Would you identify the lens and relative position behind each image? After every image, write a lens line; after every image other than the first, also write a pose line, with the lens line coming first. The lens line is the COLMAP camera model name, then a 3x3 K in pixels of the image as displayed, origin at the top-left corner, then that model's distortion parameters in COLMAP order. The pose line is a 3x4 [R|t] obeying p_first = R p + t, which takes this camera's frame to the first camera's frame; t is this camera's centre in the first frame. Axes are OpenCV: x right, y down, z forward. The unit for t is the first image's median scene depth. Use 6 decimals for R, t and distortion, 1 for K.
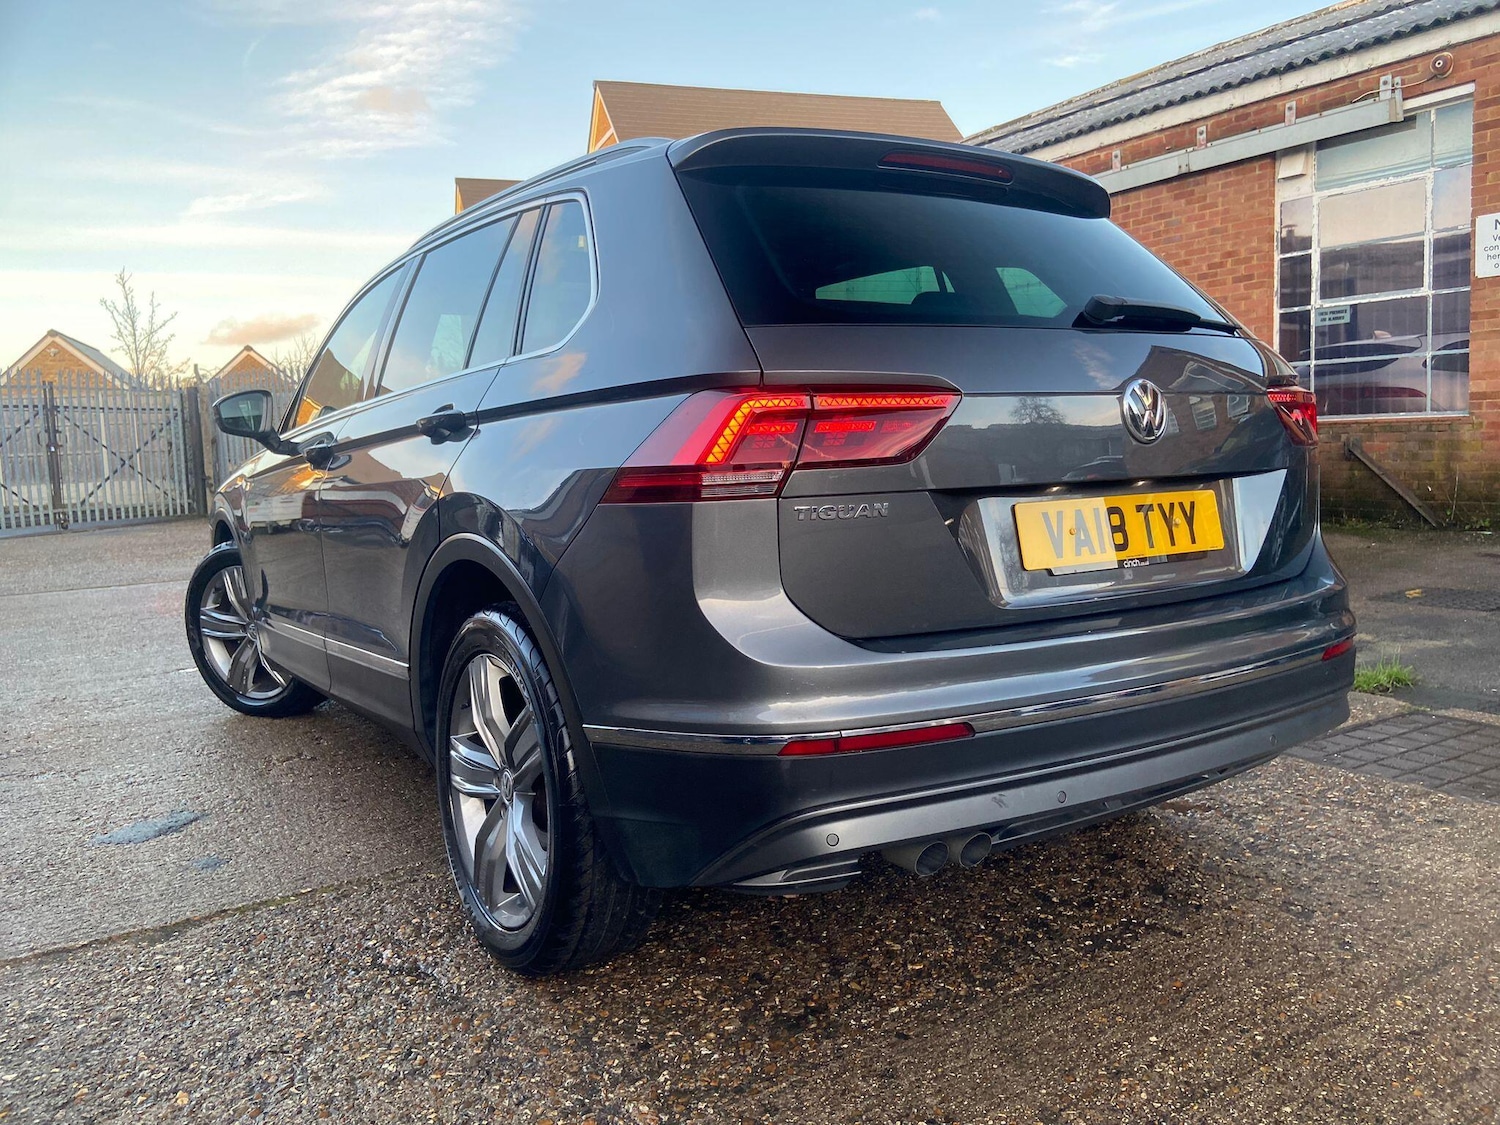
lens RADIAL K [[1103.4, 0, 750.0], [0, 1103.4, 562.5], [0, 0, 1]] dist [0.120470, -0.148871]
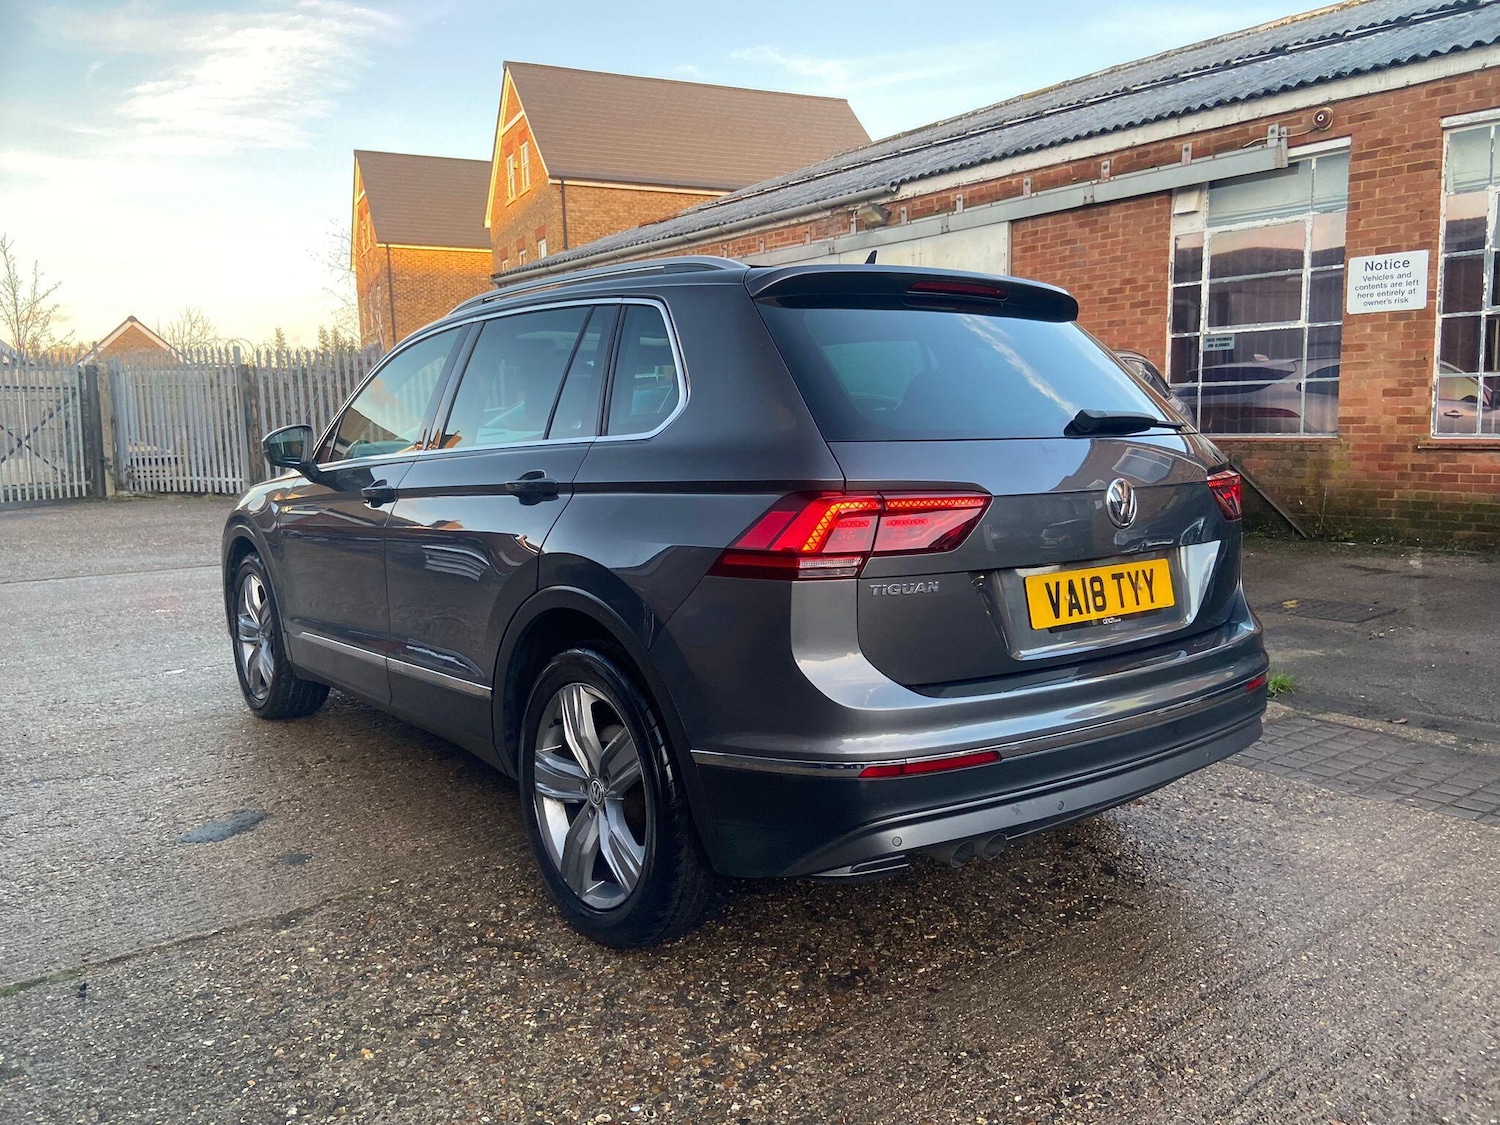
lens RADIAL K [[1100.2, 0, 745.0], [0, 1100.2, 561.9], [0, 0, 1]] dist [0.124238, -0.147167]
pose [[0.995819, 0.011255, 0.090655, -0.117122], [-0.012668, 0.999807, 0.015020, -0.048272], [-0.090468, -0.016106, 0.995769, -0.141953]]
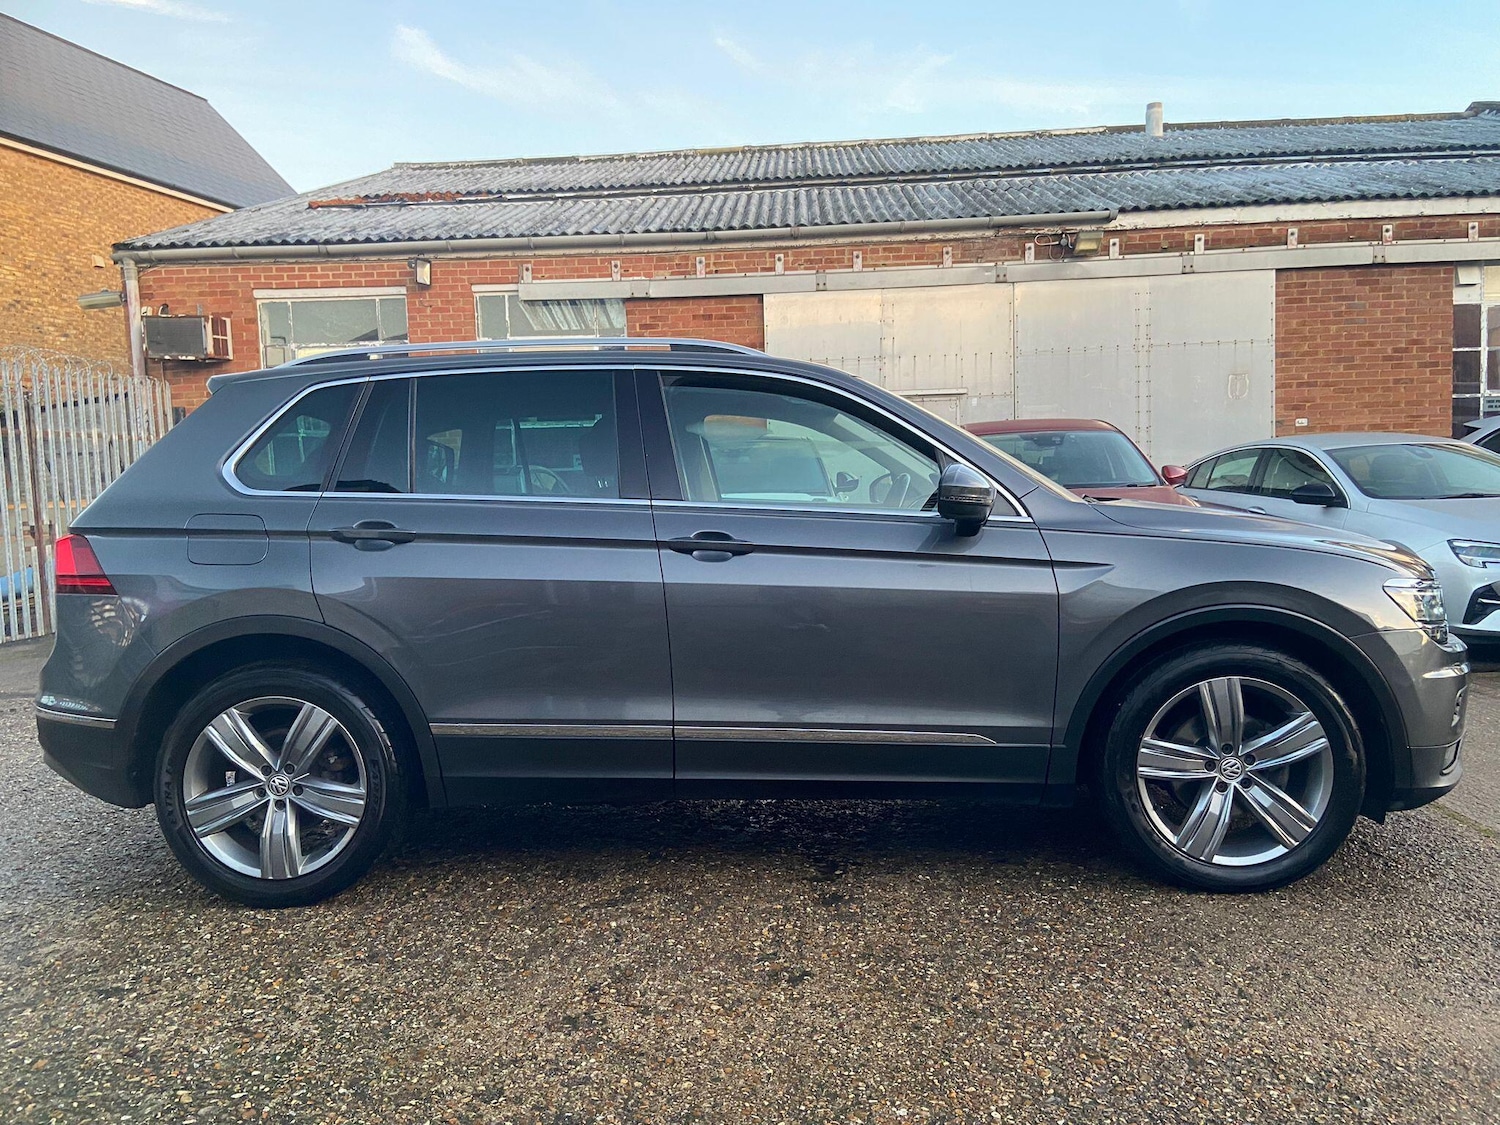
lens RADIAL K [[1100.2, 0, 745.0], [0, 1100.2, 561.9], [0, 0, 1]] dist [0.124238, -0.147167]
pose [[0.602219, -0.030867, 0.797734, -2.821136], [0.093081, 0.995152, -0.031762, -0.264661], [-0.792886, 0.093382, 0.602172, 2.806265]]
